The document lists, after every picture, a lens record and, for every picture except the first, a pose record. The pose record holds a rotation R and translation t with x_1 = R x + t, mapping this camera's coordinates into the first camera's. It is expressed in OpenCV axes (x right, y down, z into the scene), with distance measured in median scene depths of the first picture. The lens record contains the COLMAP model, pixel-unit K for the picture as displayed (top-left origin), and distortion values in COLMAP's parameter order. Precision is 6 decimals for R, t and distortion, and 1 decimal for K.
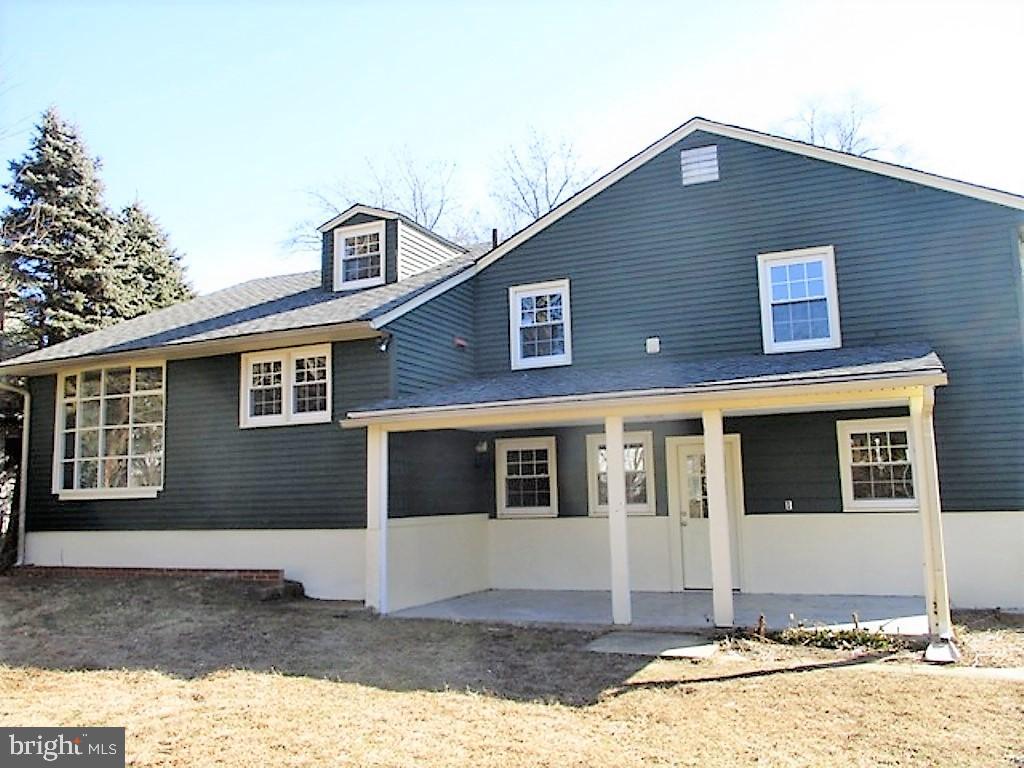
lens RADIAL K [[861.8, 0, 516.9], [0, 861.8, 369.3], [0, 0, 1]] dist [-0.017781, 0.008189]
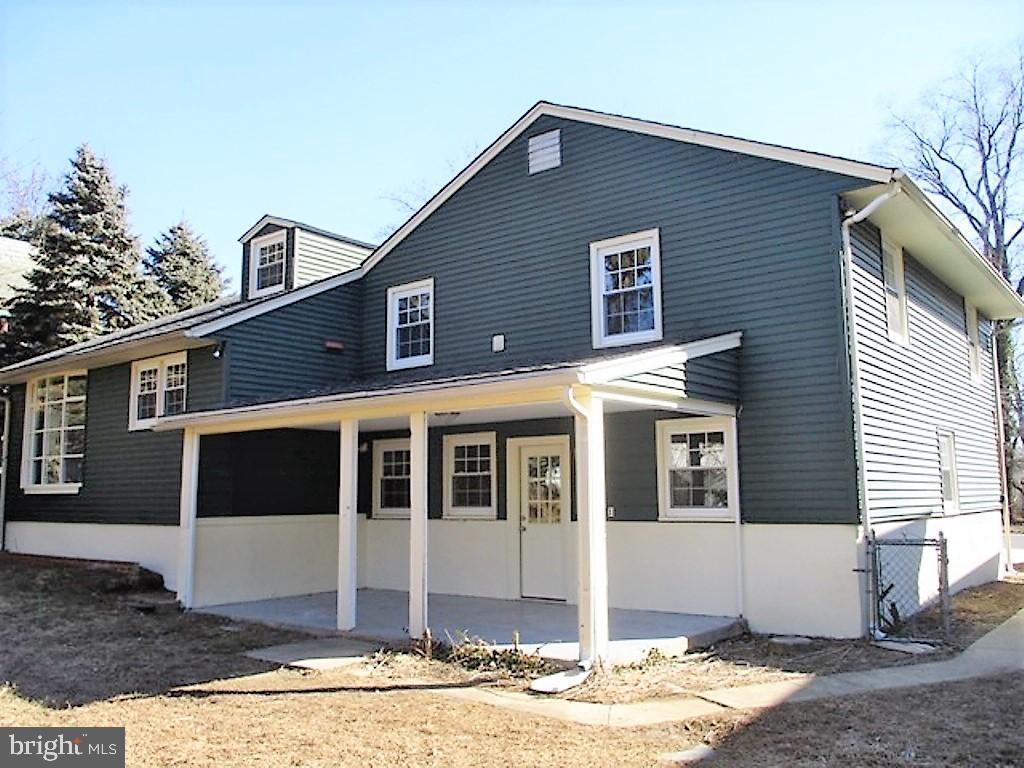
lens RADIAL K [[861.8, 0, 516.9], [0, 861.8, 369.3], [0, 0, 1]] dist [-0.017781, 0.008189]
pose [[0.968961, -0.022196, -0.246216, 0.393891], [0.024158, 0.999696, 0.004951, -0.002565], [0.246031, -0.010745, 0.969202, 0.066106]]
